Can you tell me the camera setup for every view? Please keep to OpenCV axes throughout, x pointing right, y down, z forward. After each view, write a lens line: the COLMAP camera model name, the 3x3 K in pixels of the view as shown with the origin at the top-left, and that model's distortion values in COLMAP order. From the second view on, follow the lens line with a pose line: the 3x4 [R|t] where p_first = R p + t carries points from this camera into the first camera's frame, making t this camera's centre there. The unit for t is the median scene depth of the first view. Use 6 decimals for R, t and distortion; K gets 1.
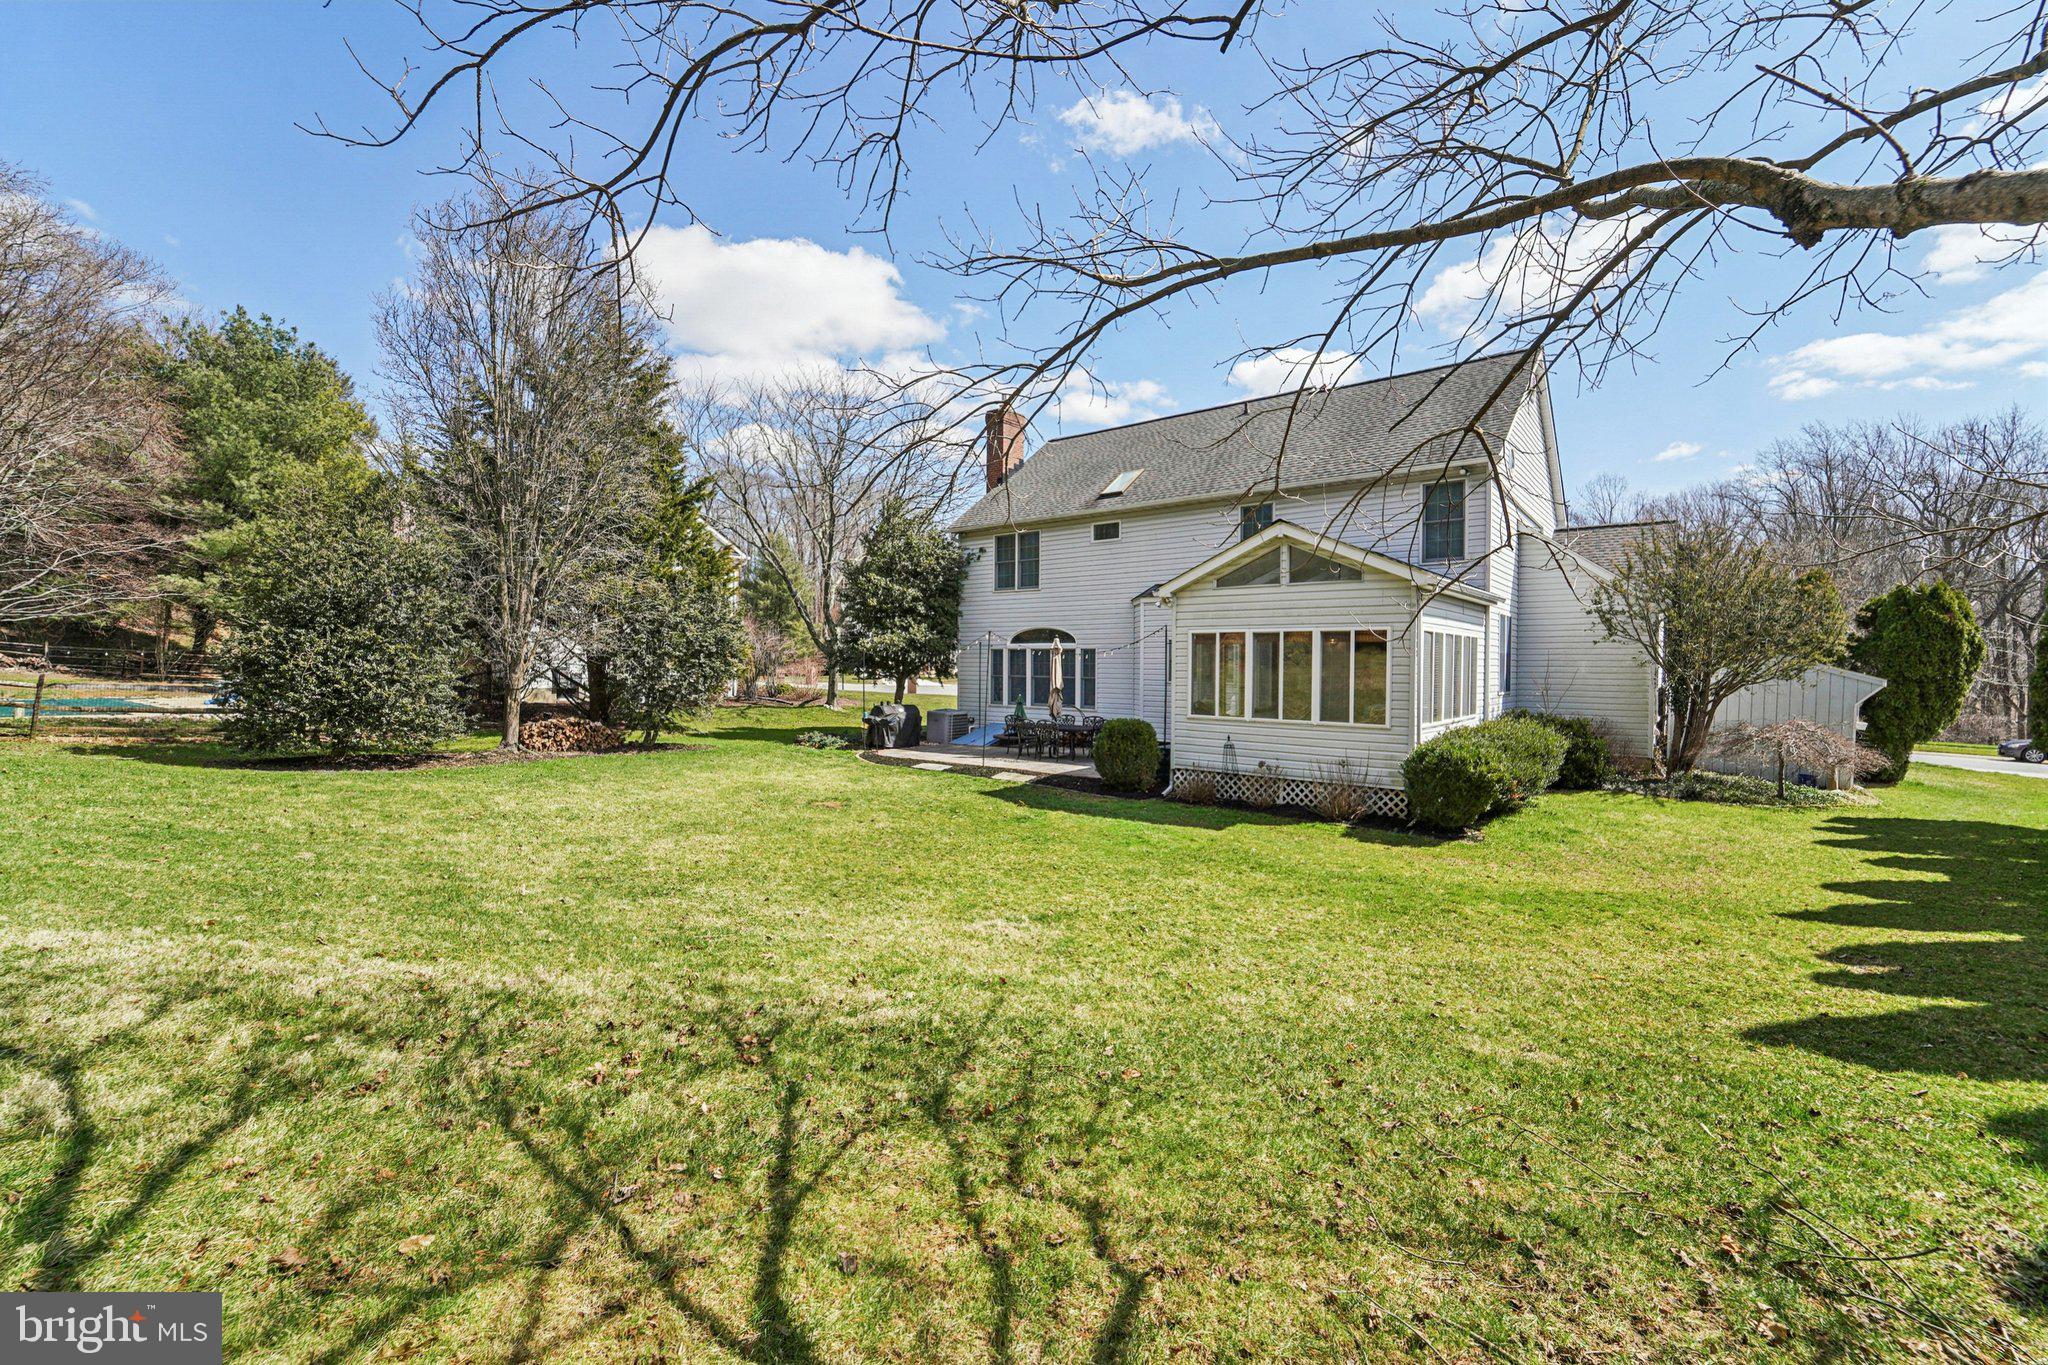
lens RADIAL K [[840.8, 0, 1035.8], [0, 840.8, 672.4], [0, 0, 1]] dist [-0.002215, -0.000126]
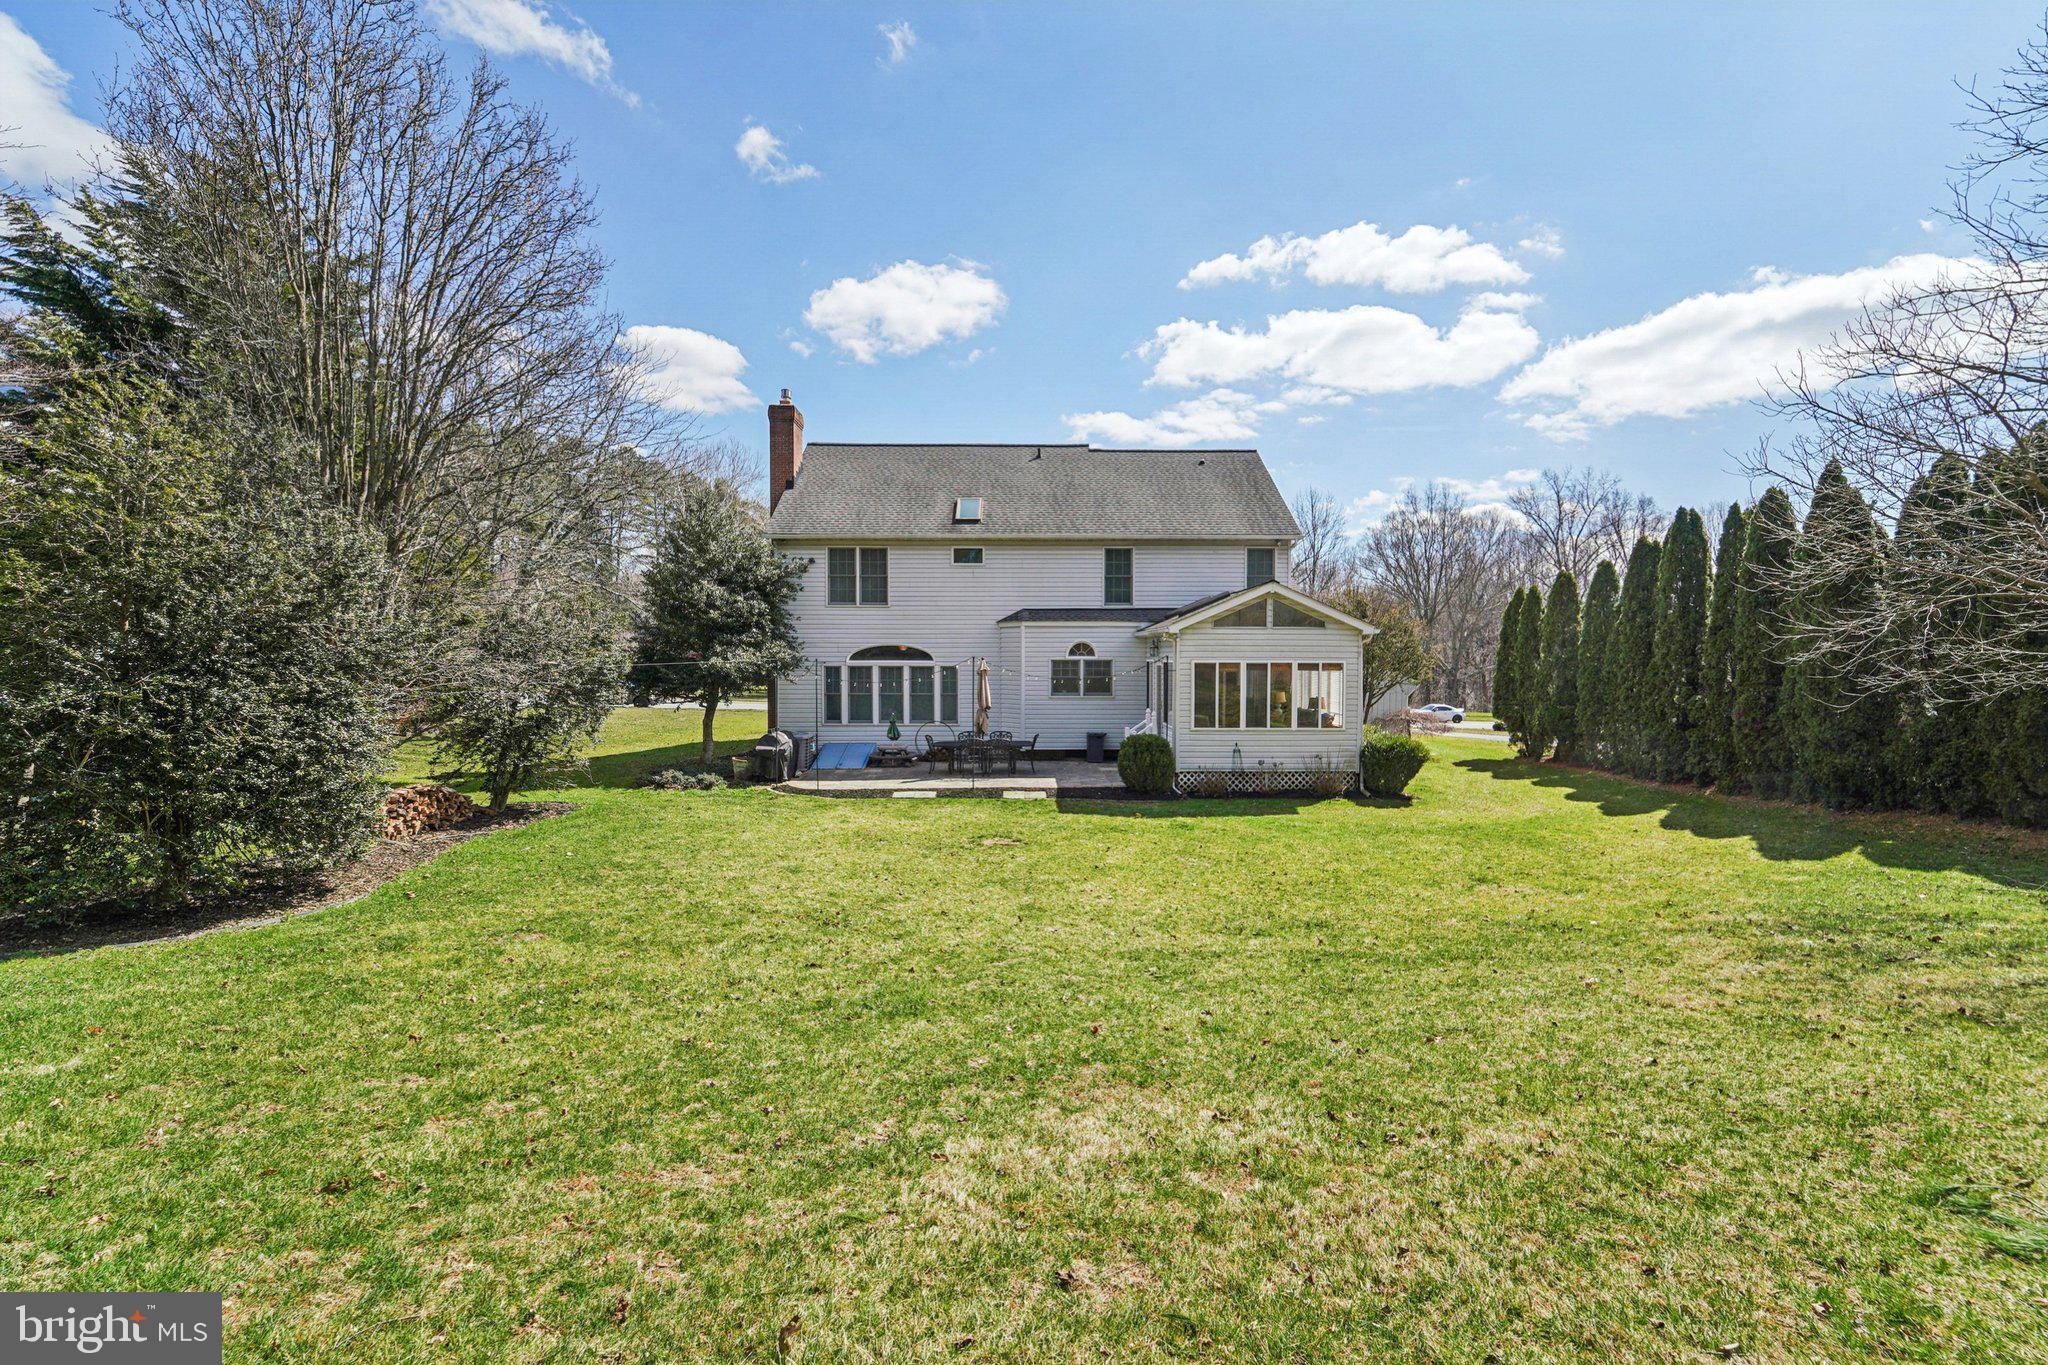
lens RADIAL K [[840.8, 0, 1035.8], [0, 840.8, 672.4], [0, 0, 1]] dist [-0.002215, -0.000126]
pose [[0.762119, -0.021895, 0.647067, -0.527966], [0.012736, 0.999742, 0.018828, -0.038527], [-0.647312, -0.006108, 0.762201, 0.132091]]
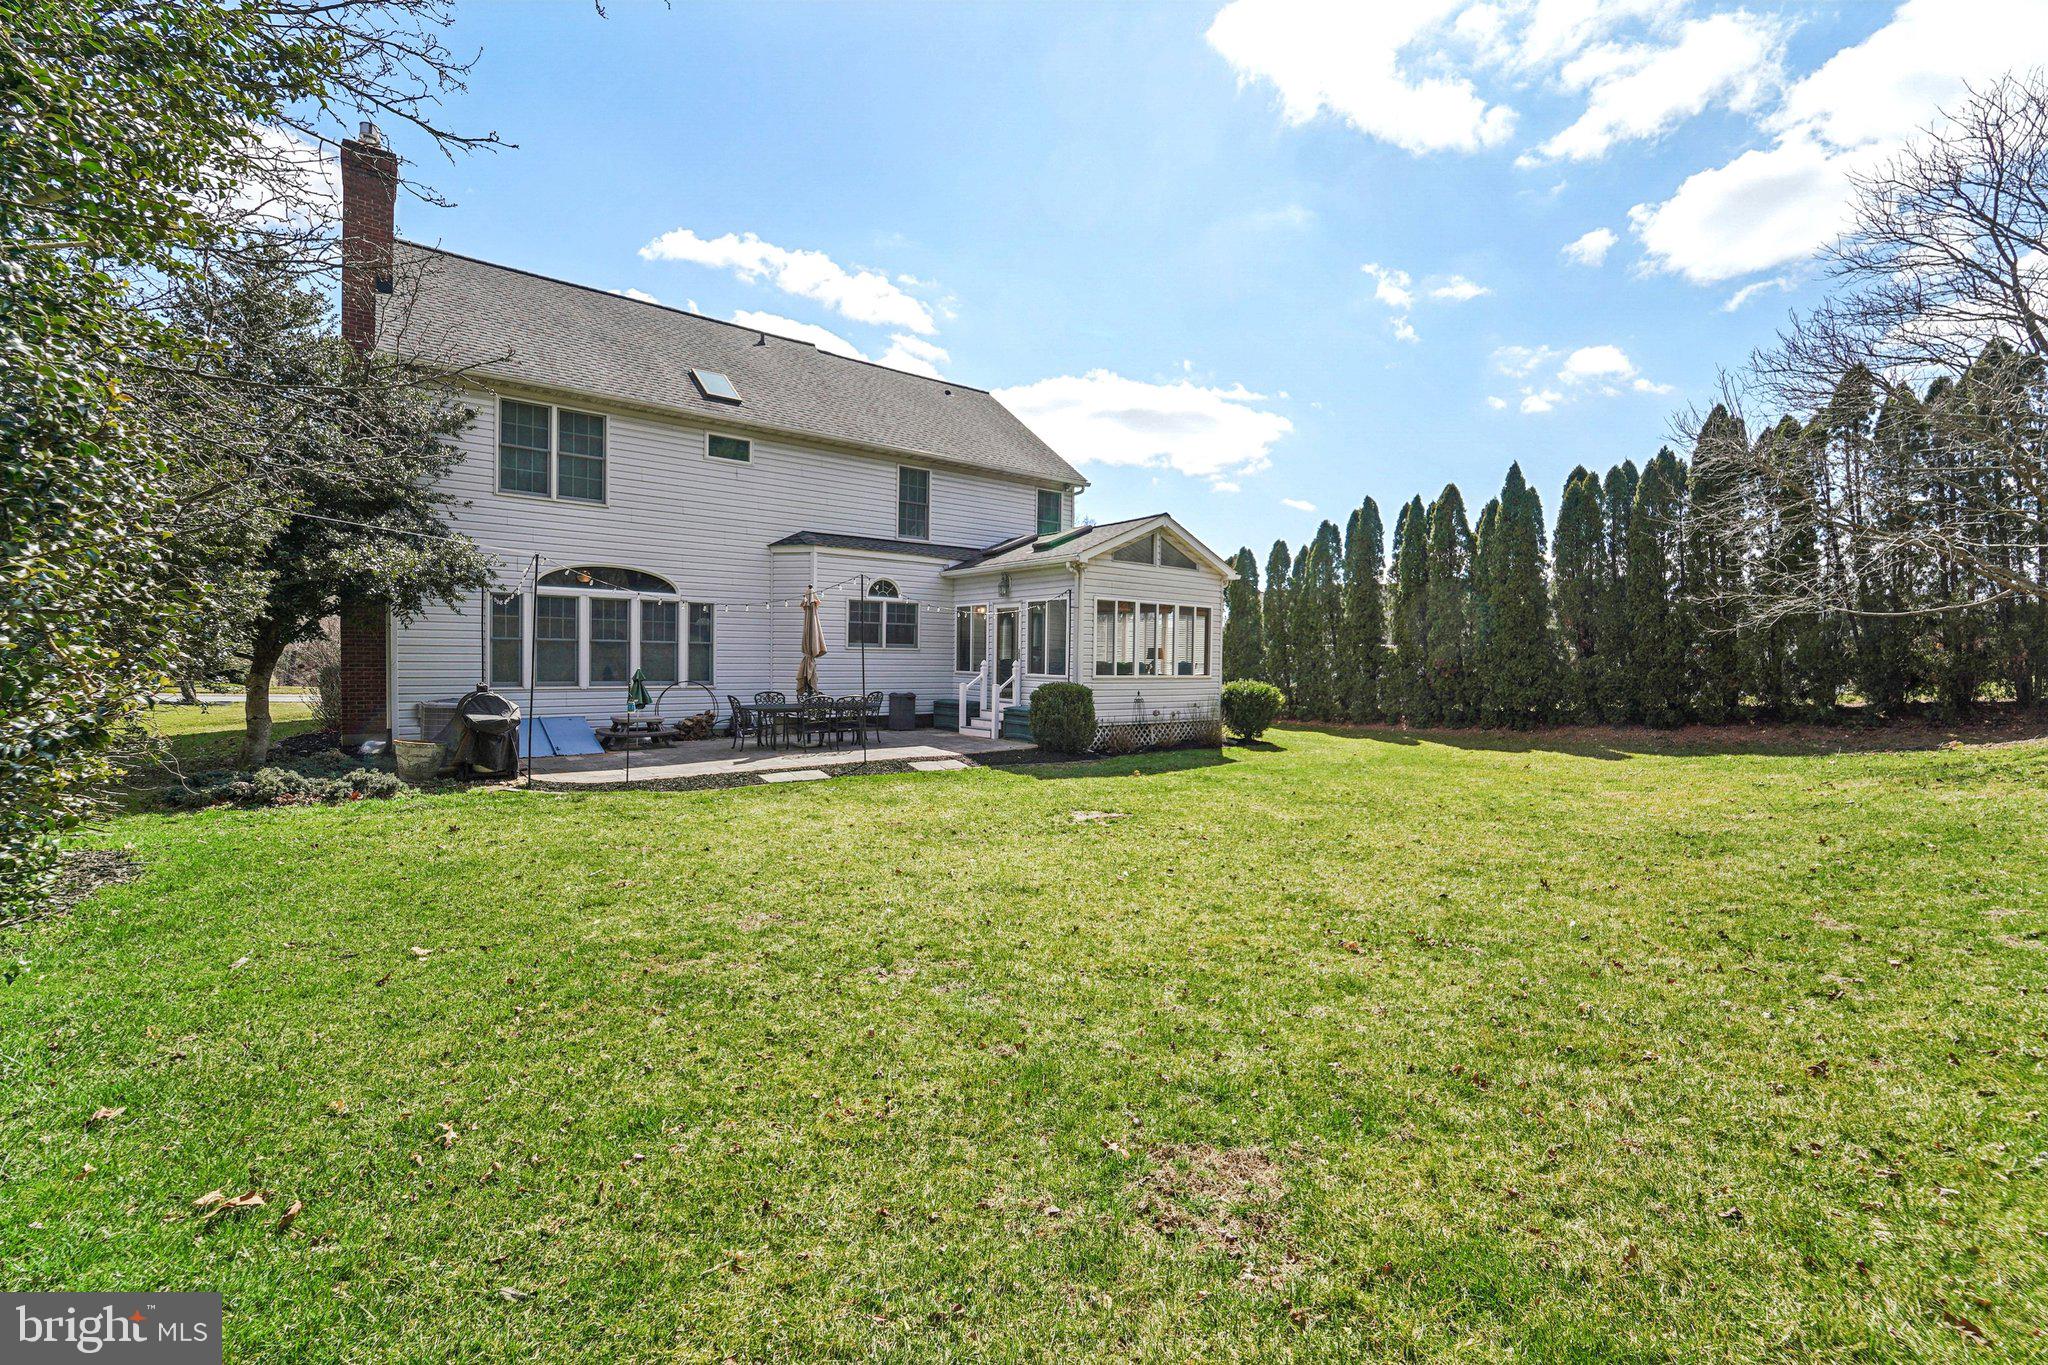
lens RADIAL K [[840.8, 0, 1035.8], [0, 840.8, 672.4], [0, 0, 1]] dist [-0.002215, -0.000126]
pose [[0.221403, -0.027279, 0.974801, -0.580371], [-0.003562, 0.999579, 0.028781, 0.010151], [-0.975176, -0.009844, 0.221213, 0.551154]]
